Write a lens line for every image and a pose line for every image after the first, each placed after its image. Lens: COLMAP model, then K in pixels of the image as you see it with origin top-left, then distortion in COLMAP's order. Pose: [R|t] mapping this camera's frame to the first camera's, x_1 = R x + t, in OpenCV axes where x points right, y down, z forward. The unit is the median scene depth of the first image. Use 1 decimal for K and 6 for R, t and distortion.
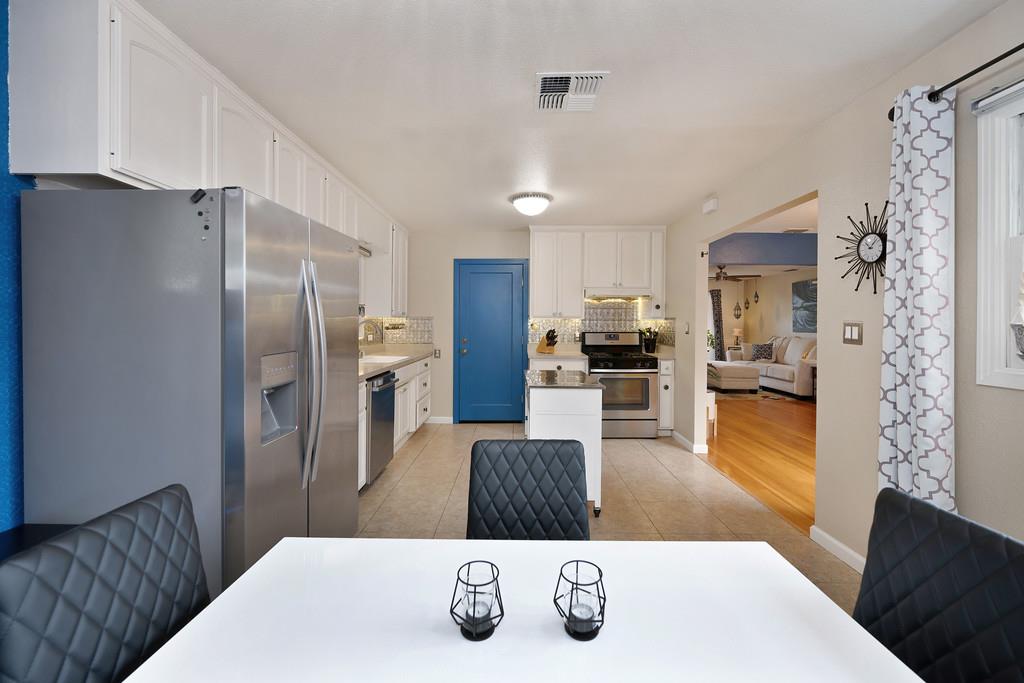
lens RADIAL K [[401.2, 0, 503.3], [0, 401.2, 328.3], [0, 0, 1]] dist [-0.001781, 0.000012]
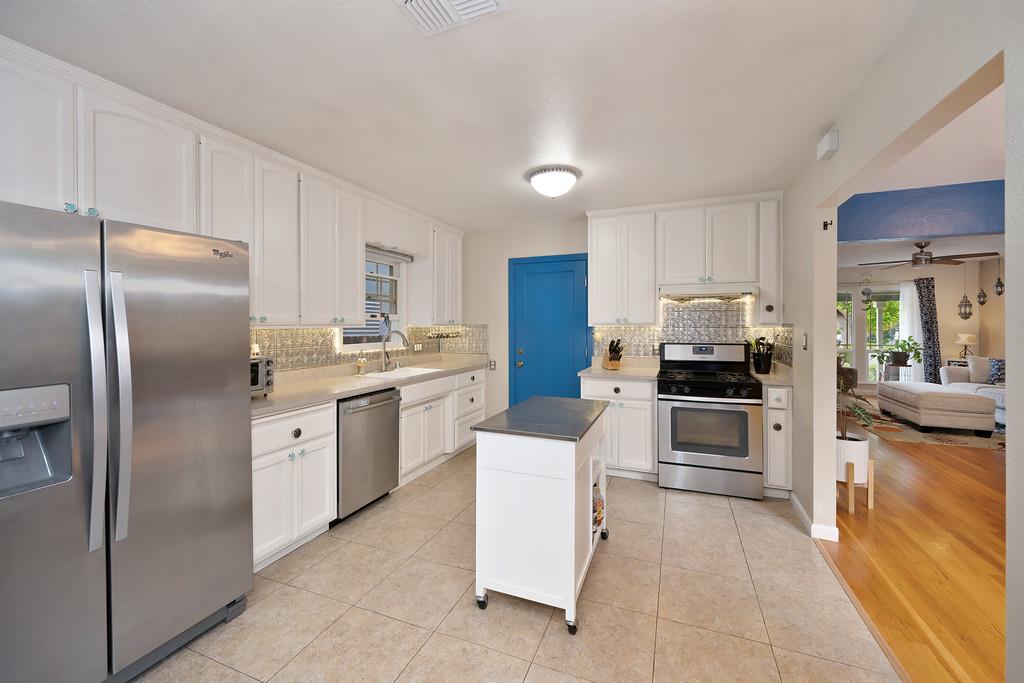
lens RADIAL K [[401.2, 0, 514.1], [0, 401.2, 326.7], [0, 0, 1]] dist [-0.001781, 0.000012]
pose [[0.936222, -0.006270, -0.351352, 0.204906], [0.003407, 0.999956, -0.008765, -0.015893], [0.351392, 0.007009, 0.936202, 0.186095]]
